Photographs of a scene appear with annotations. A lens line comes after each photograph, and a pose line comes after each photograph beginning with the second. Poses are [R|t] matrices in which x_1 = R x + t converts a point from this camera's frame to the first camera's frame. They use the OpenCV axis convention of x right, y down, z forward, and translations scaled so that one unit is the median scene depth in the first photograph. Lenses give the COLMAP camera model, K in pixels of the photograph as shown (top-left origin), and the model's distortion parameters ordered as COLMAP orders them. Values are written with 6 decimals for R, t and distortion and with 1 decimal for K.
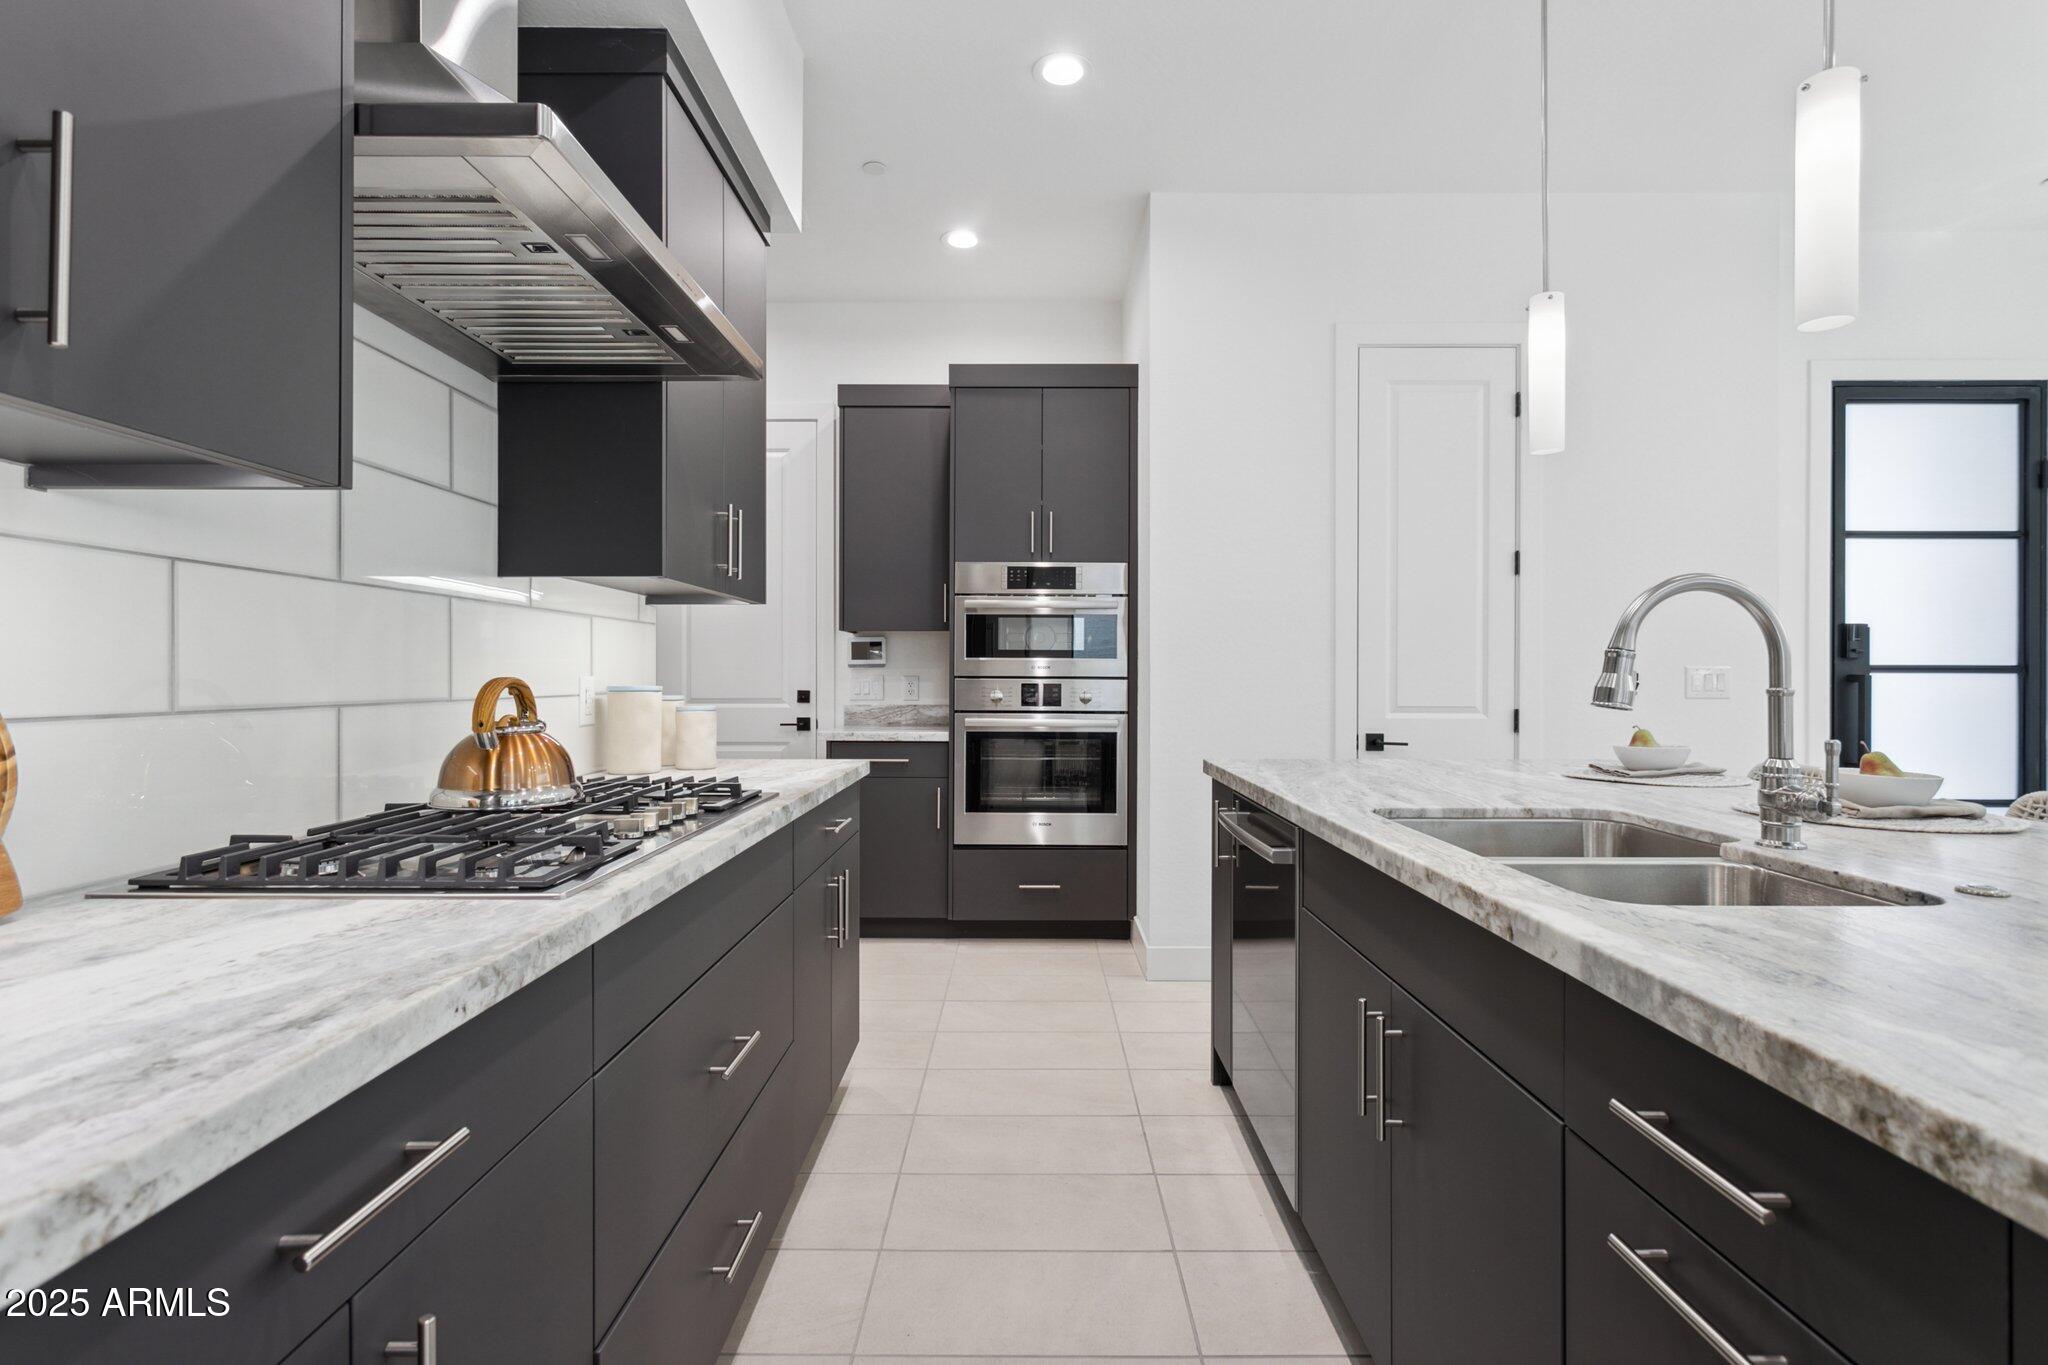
lens RADIAL K [[972.0, 0, 1028.2], [0, 972.0, 674.5], [0, 0, 1]] dist [-0.001524, 0.000726]
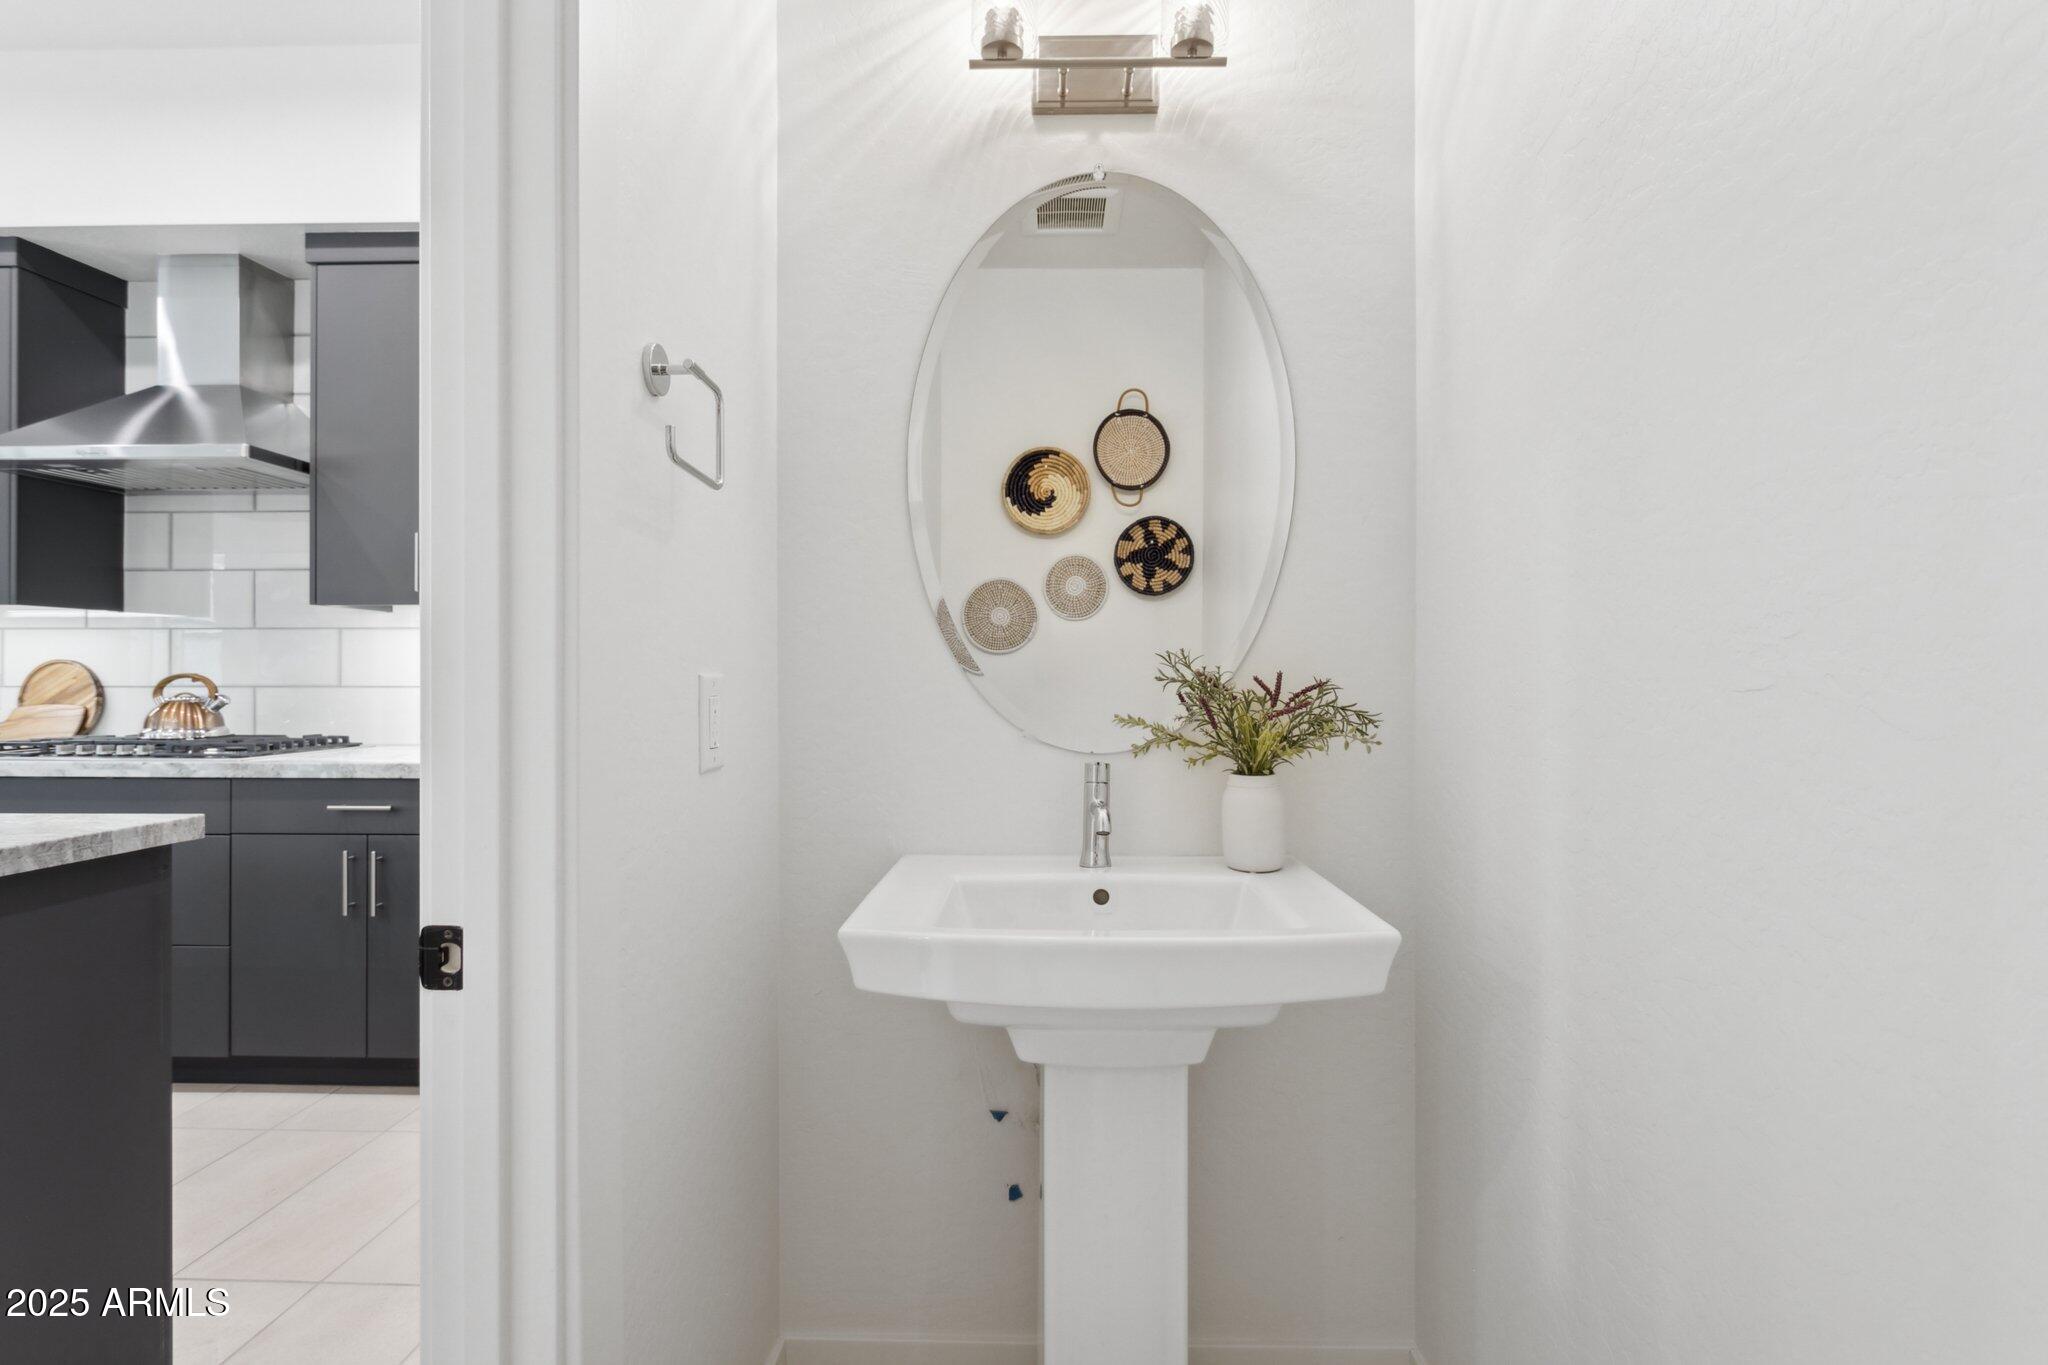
lens RADIAL K [[972.0, 0, 1028.2], [0, 972.0, 674.5], [0, 0, 1]] dist [-0.001524, 0.000726]
pose [[-0.048598, -0.003554, -0.998812, 0.571073], [0.002960, 0.999989, -0.003702, 0.007627], [0.998814, -0.003136, -0.048587, 1.213601]]
